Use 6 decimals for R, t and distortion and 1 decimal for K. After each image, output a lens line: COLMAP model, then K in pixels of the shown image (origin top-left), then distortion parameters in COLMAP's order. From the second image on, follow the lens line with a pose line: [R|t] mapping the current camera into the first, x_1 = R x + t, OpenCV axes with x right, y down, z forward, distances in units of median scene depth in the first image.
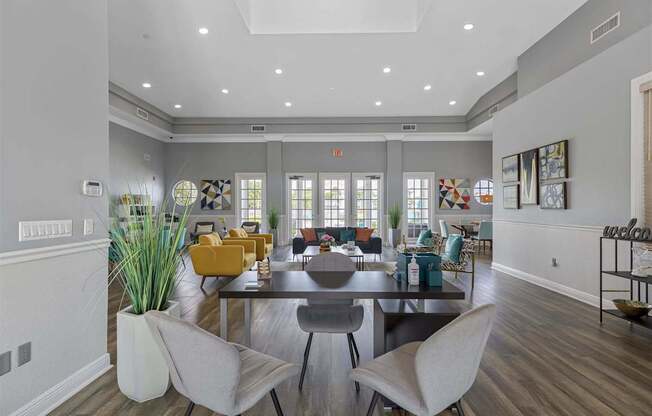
lens RADIAL K [[304.3, 0, 325.1], [0, 304.3, 209.9], [0, 0, 1]] dist [0.003417, 0.000516]
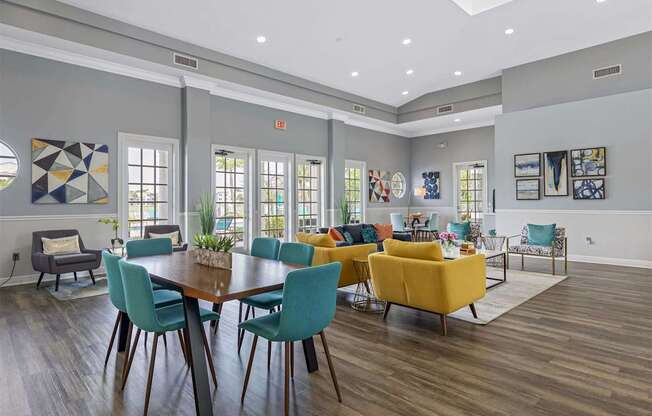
lens RADIAL K [[357.8, 0, 326.1], [0, 357.8, 201.8], [0, 0, 1]] dist [0.000106, -0.000289]
pose [[0.696559, 0.000359, 0.717499, -0.502875], [0.009607, 0.999906, -0.009827, 0.005732], [-0.717435, 0.013738, 0.696490, 0.334530]]
